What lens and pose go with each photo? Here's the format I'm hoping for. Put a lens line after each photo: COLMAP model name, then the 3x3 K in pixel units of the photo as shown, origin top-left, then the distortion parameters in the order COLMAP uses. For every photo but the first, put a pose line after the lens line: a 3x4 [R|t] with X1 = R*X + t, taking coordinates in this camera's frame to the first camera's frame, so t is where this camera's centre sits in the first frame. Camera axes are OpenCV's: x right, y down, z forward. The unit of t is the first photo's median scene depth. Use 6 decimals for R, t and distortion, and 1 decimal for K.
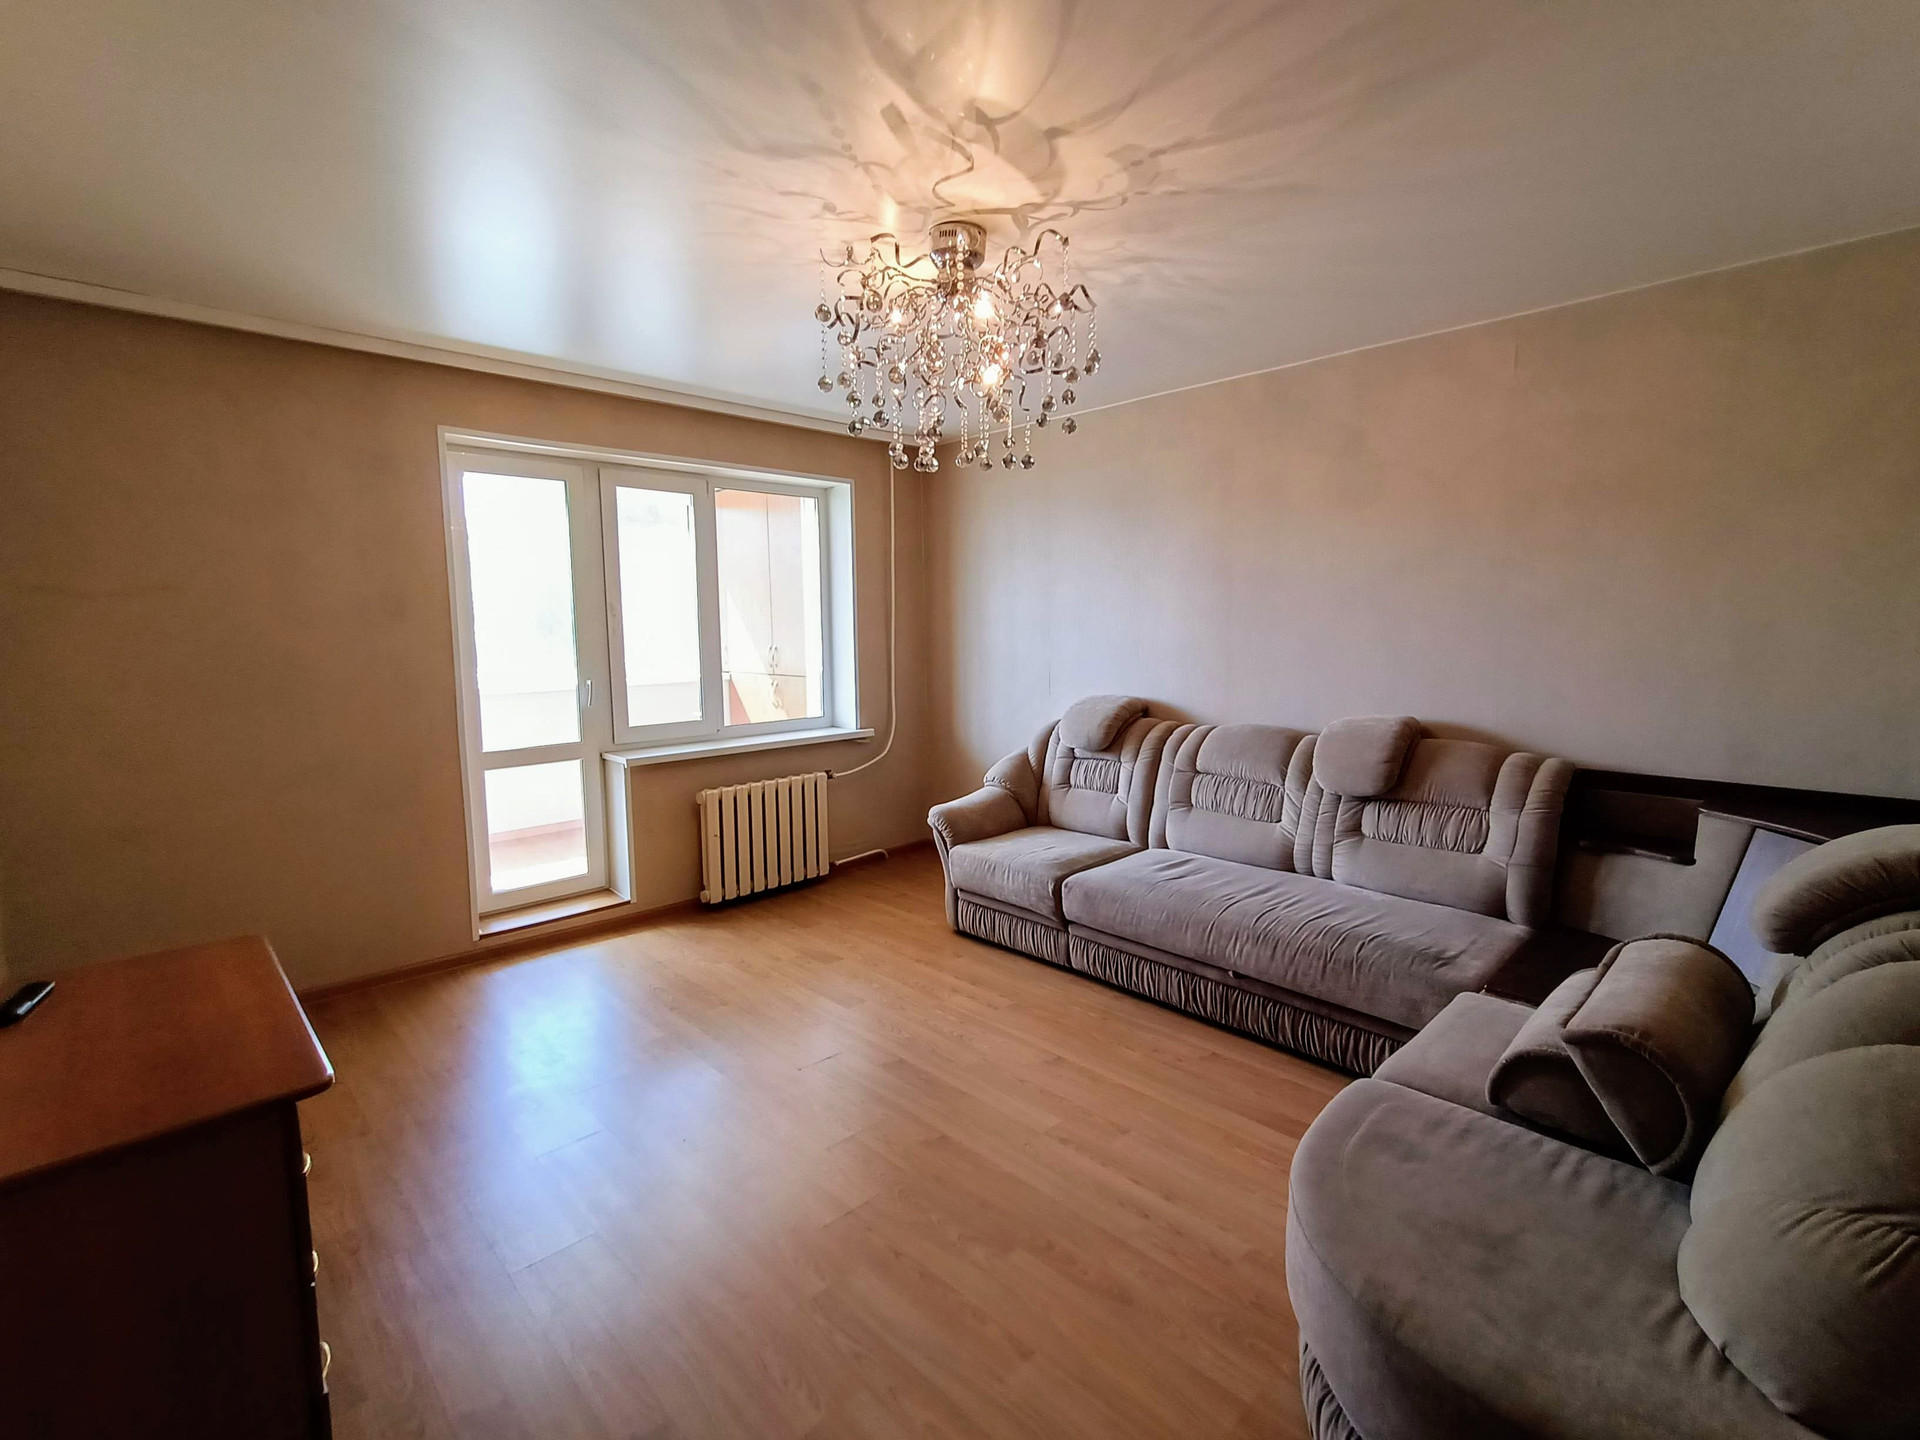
lens RADIAL K [[879.4, 0, 960.0], [0, 879.4, 720.0], [0, 0, 1]] dist [0.000004, -0.000095]
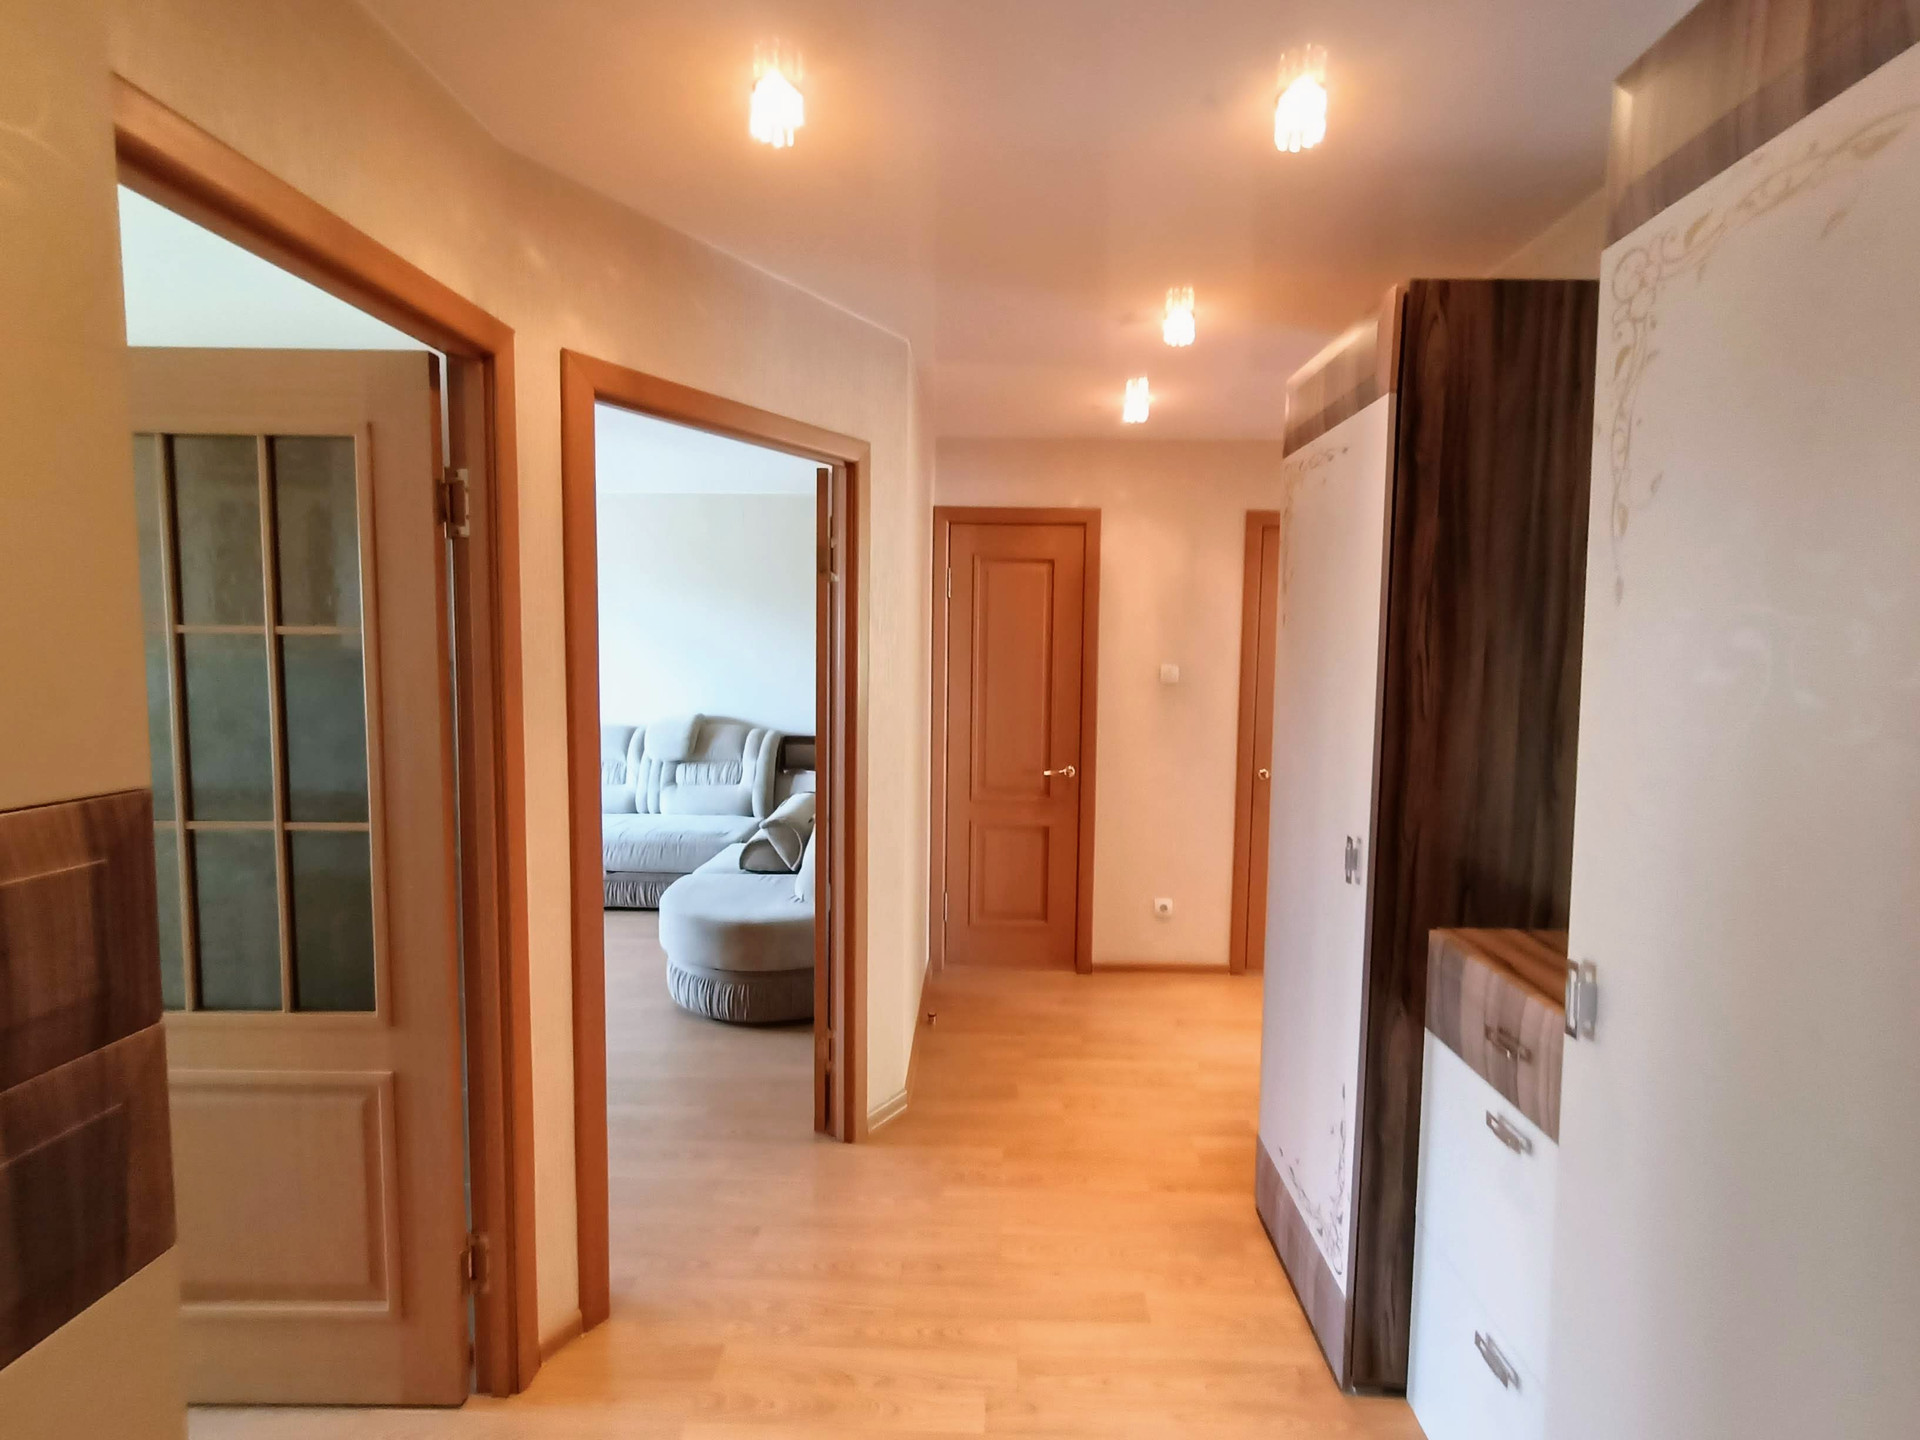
lens RADIAL K [[879.4, 0, 960.0], [0, 879.4, 720.0], [0, 0, 1]] dist [0.000004, -0.000095]
pose [[0.724553, -0.027206, 0.688682, -0.321885], [0.057778, 0.998101, -0.021357, 0.082282], [-0.686793, 0.055265, 0.724749, -0.629831]]
